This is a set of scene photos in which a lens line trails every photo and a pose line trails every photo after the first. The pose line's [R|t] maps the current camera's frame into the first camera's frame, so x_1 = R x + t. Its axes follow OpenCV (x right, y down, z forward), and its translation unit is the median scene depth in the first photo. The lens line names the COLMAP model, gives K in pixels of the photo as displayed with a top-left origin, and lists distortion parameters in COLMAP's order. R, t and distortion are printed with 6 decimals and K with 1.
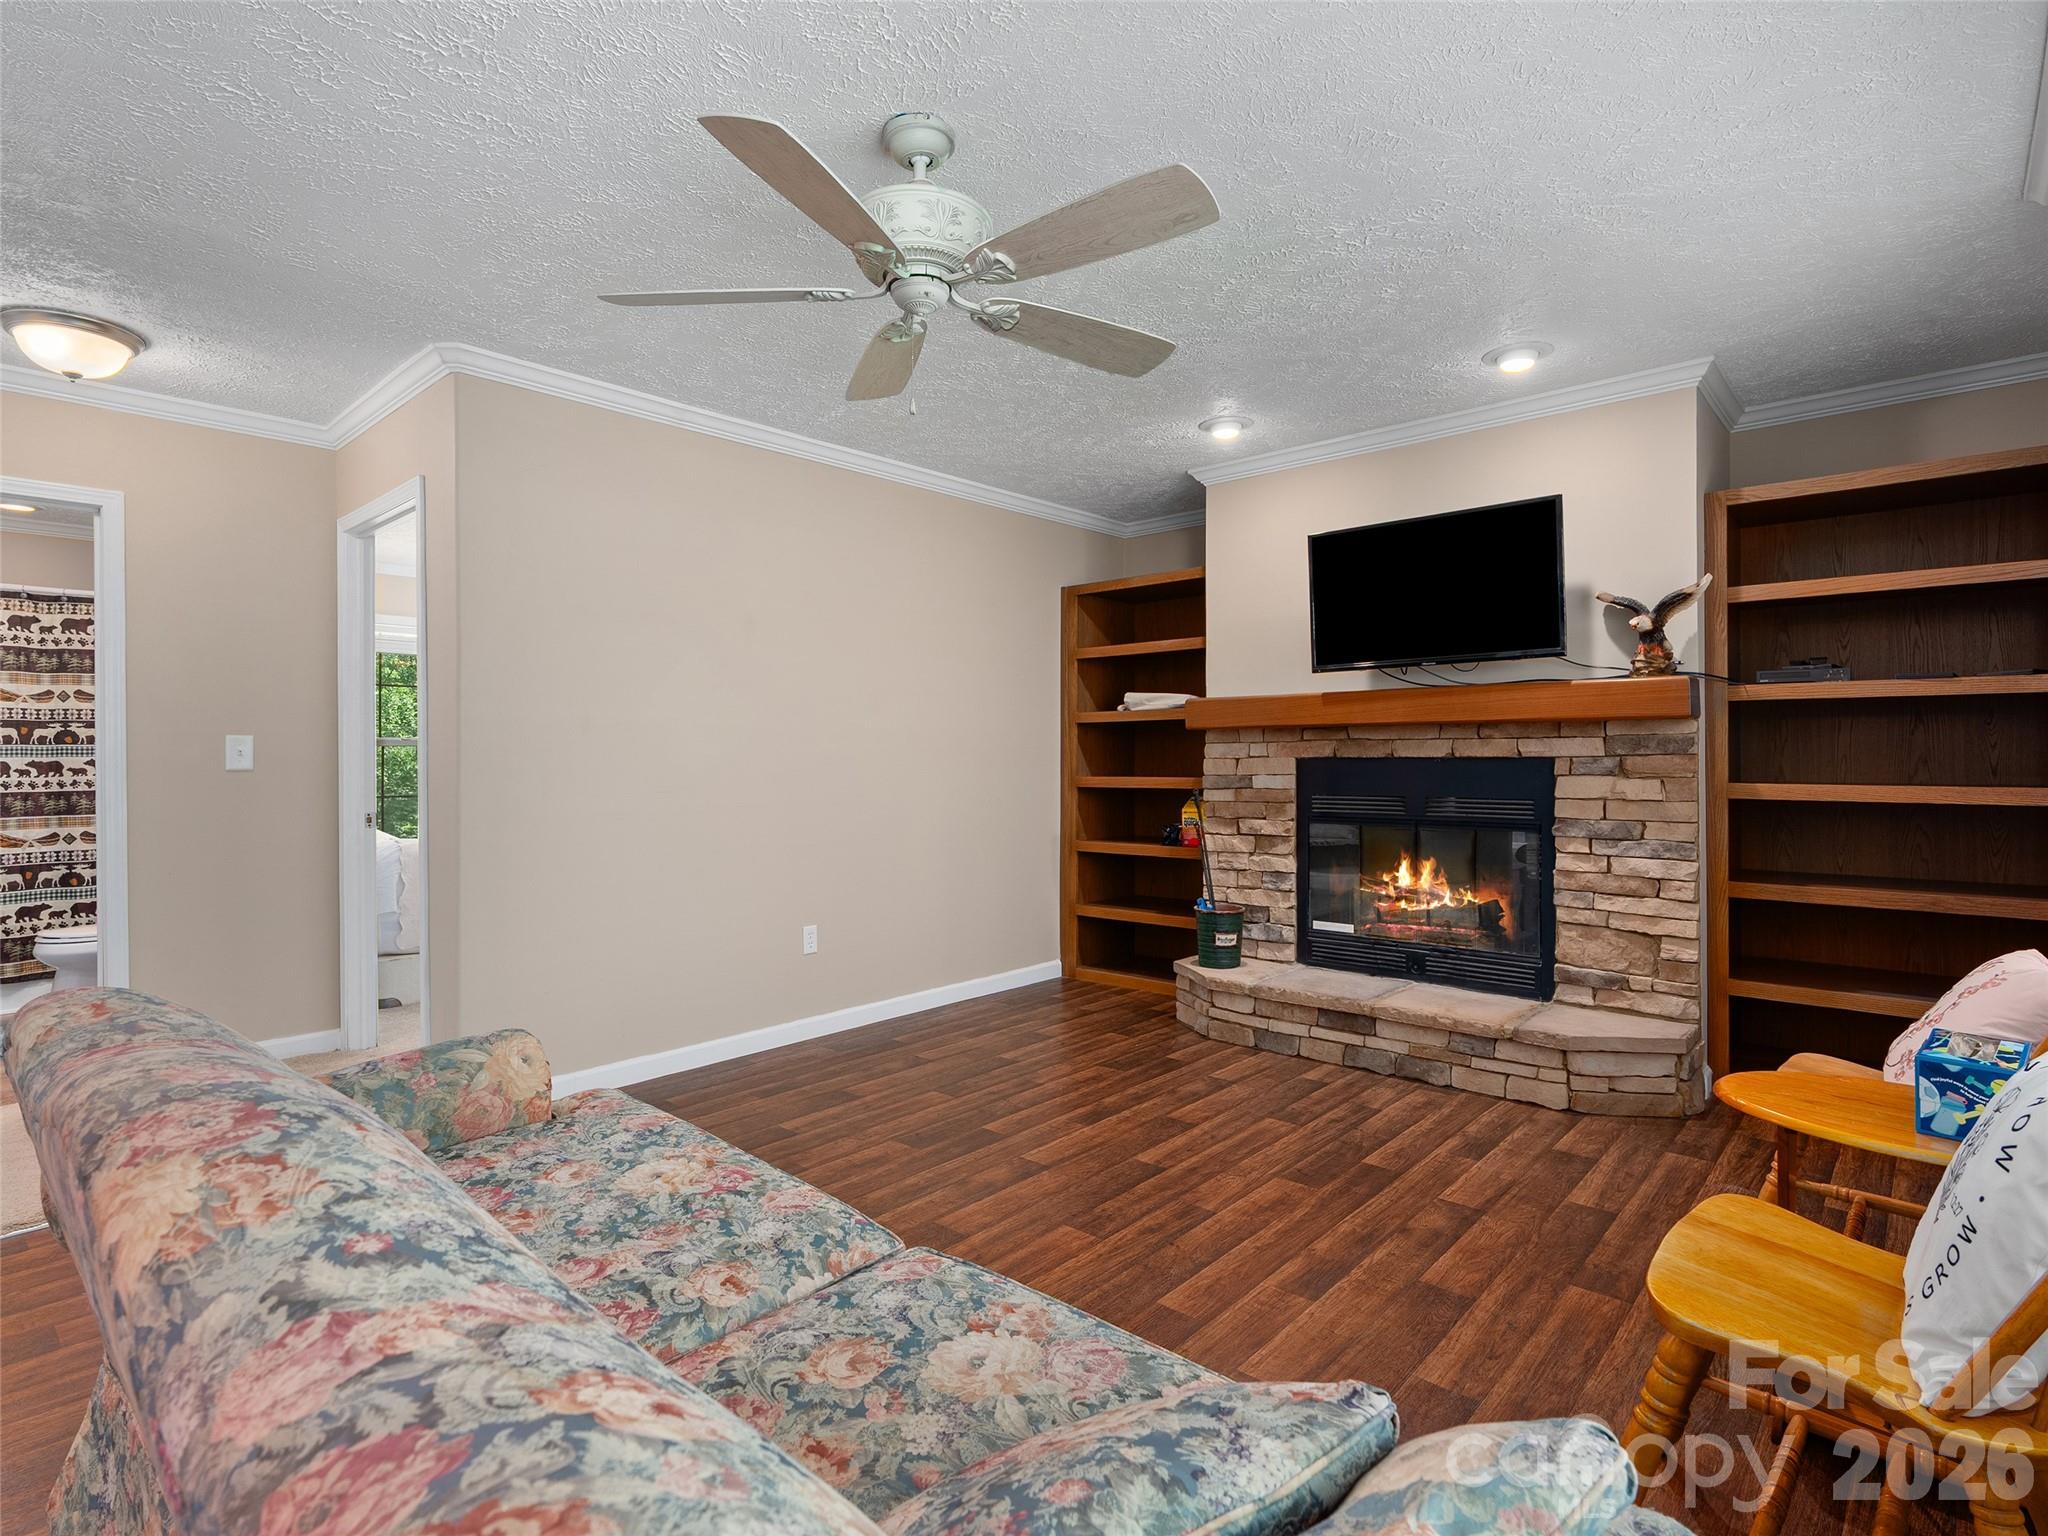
lens RADIAL K [[1043.1, 0, 1032.5], [0, 1043.1, 746.5], [0, 0, 1]] dist [-0.011465, 0.006939]
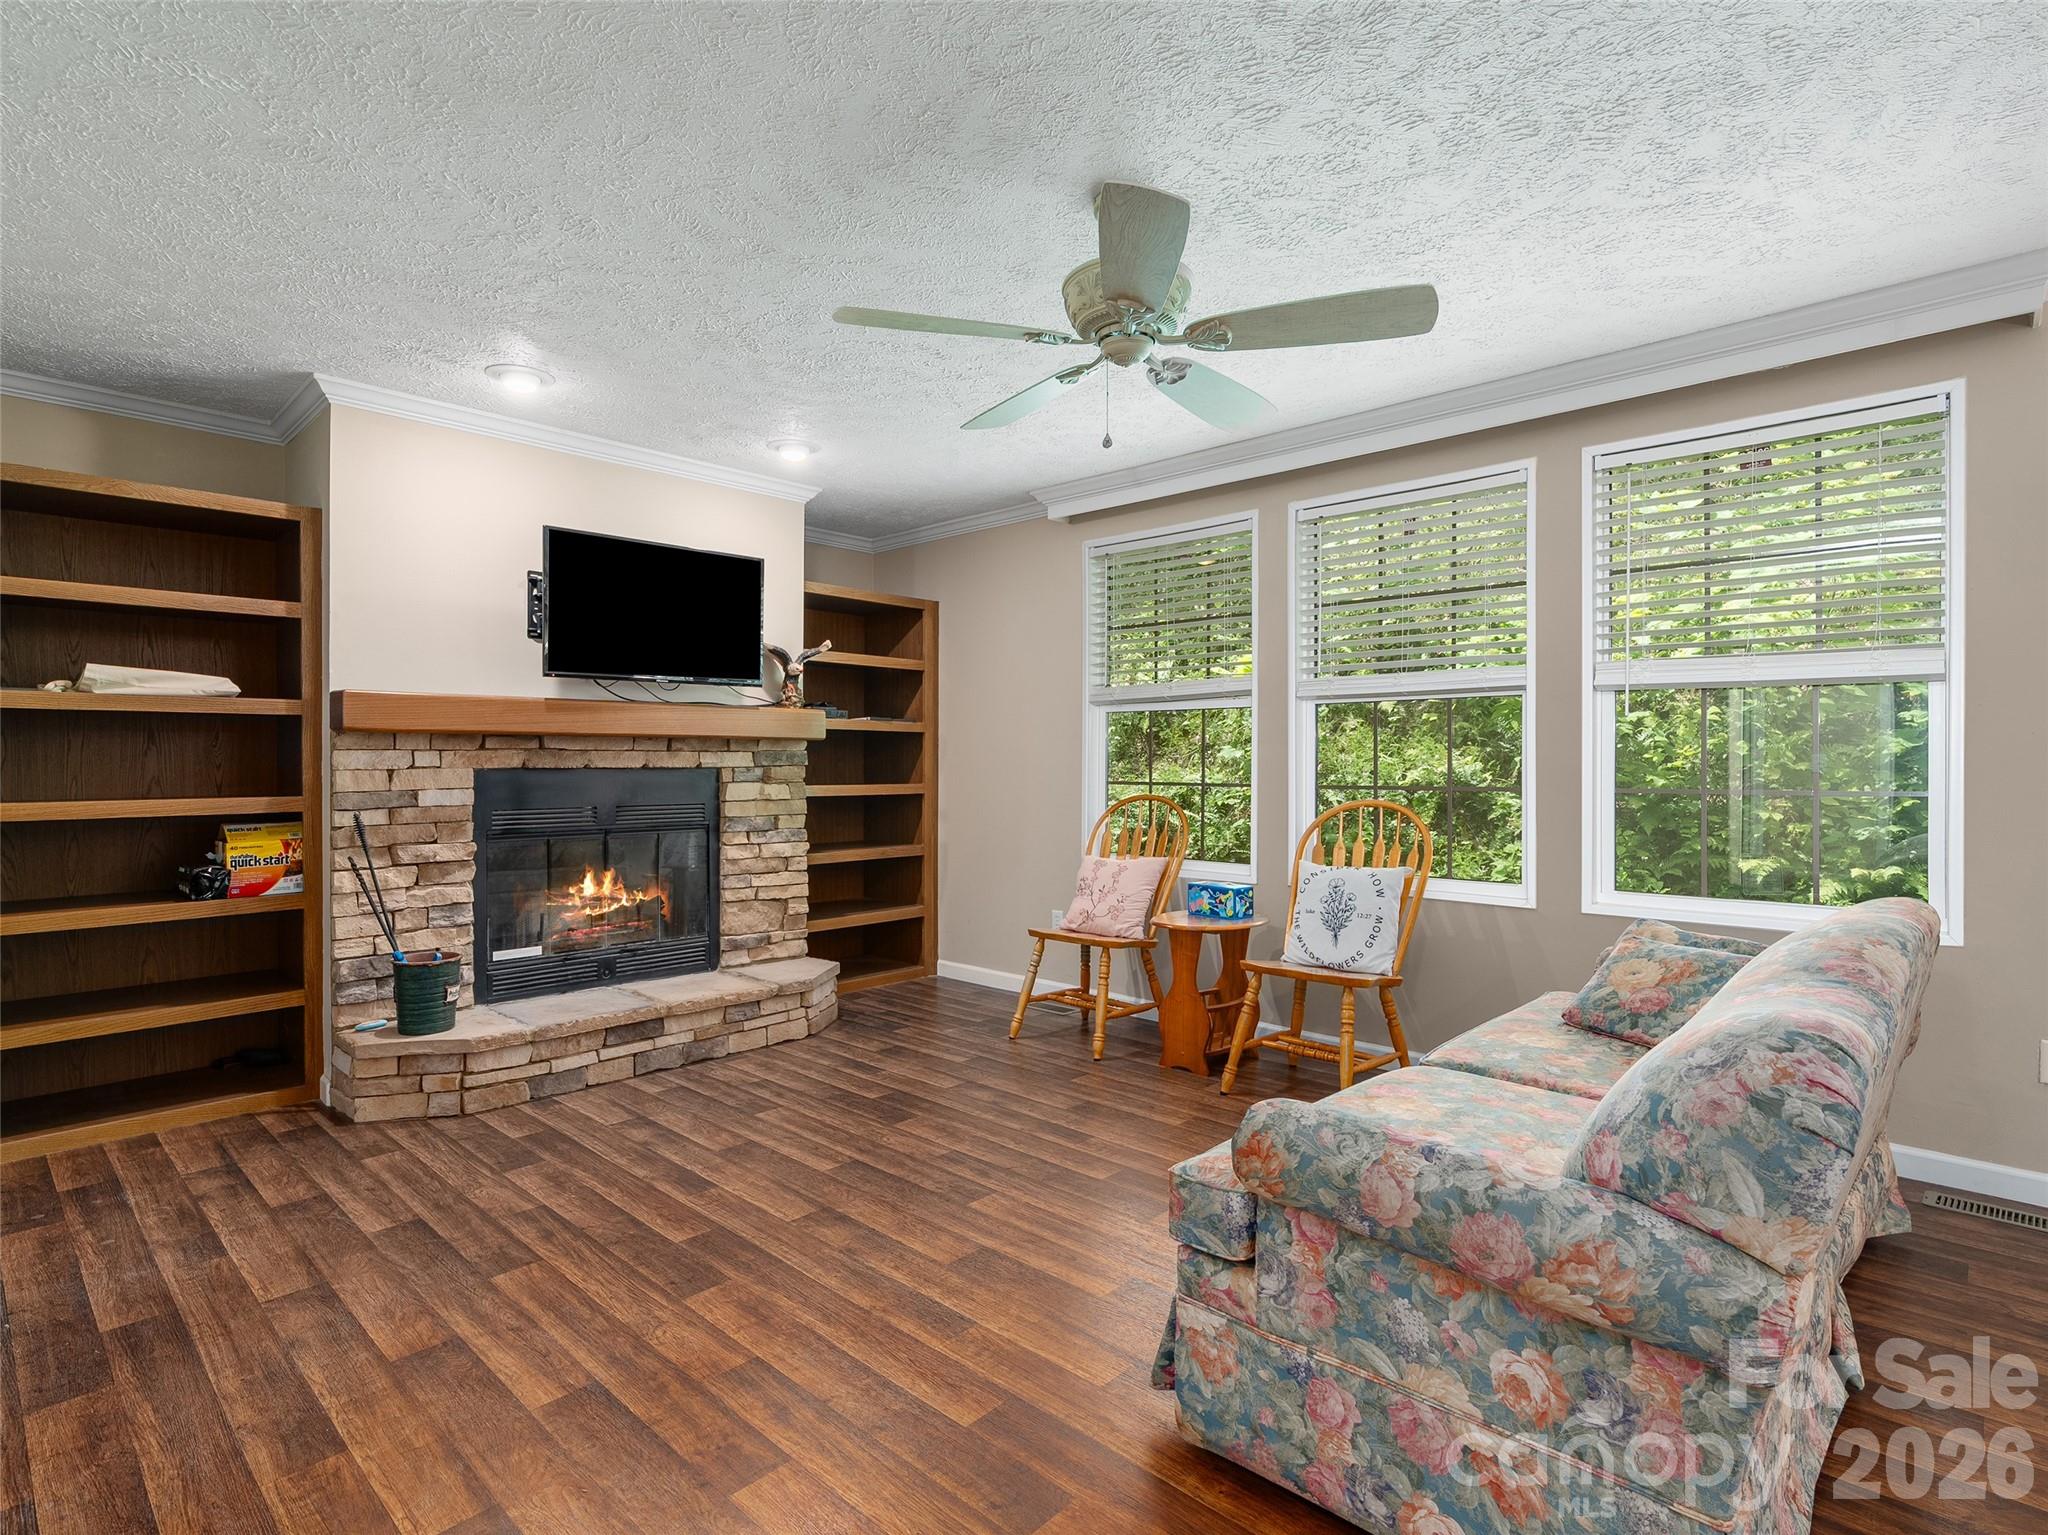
lens RADIAL K [[1043.1, 0, 1005.1], [0, 1043.1, 763.0], [0, 0, 1]] dist [-0.011465, 0.006939]
pose [[0.035565, 0.001710, 0.999366, -0.684914], [-0.010629, 0.999943, -0.001333, 0.002797], [-0.999311, -0.010575, 0.035581, 0.607410]]
